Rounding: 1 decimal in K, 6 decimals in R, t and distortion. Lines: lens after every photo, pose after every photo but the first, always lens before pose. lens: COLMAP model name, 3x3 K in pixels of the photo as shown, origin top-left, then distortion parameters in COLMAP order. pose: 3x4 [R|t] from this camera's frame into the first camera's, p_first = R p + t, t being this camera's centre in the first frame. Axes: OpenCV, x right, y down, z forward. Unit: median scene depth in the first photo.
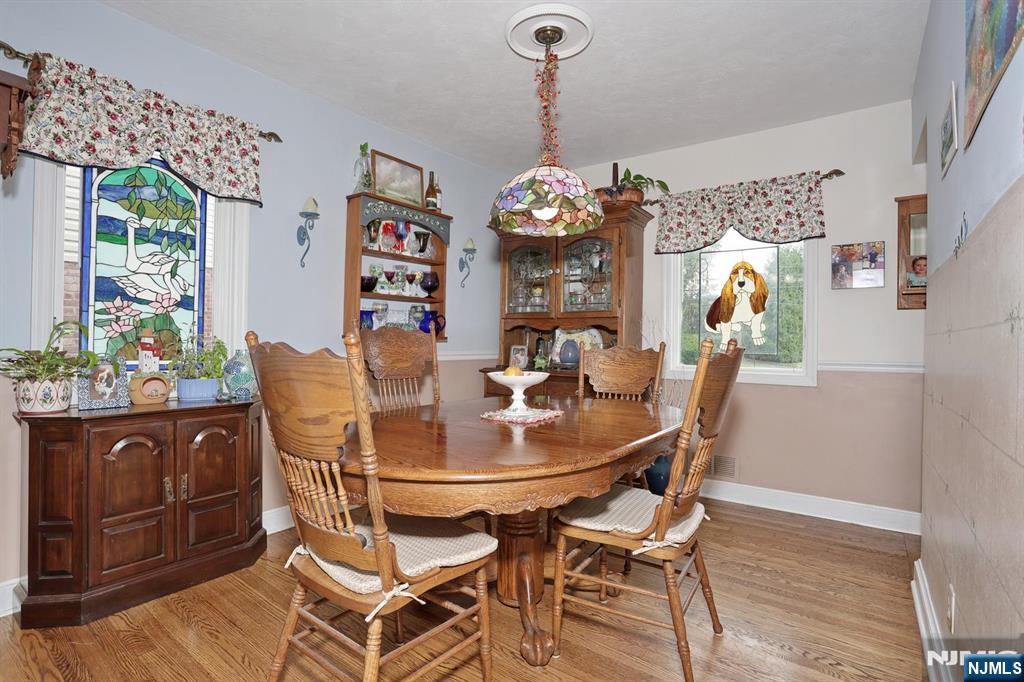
lens RADIAL K [[495.0, 0, 507.9], [0, 495.0, 339.6], [0, 0, 1]] dist [-0.078932, 0.031445]
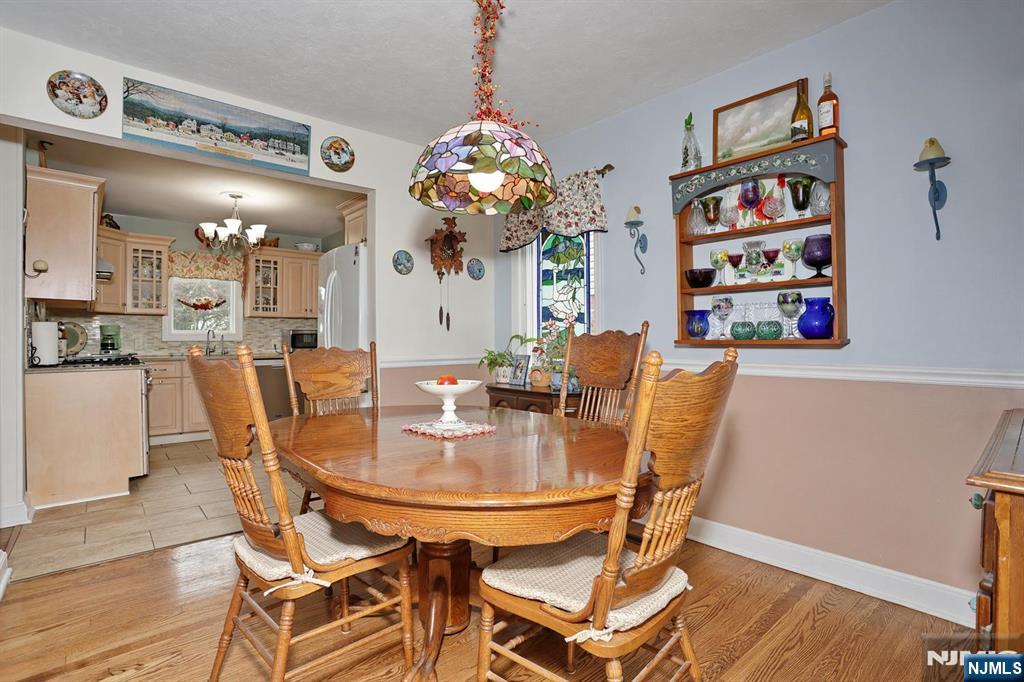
lens RADIAL K [[495.0, 0, 507.9], [0, 495.0, 339.6], [0, 0, 1]] dist [-0.078932, 0.031445]
pose [[-0.208843, -0.005341, -0.977935, 0.753623], [0.006056, 0.999959, -0.006755, -0.006705], [0.977930, -0.007333, -0.208802, 1.088732]]
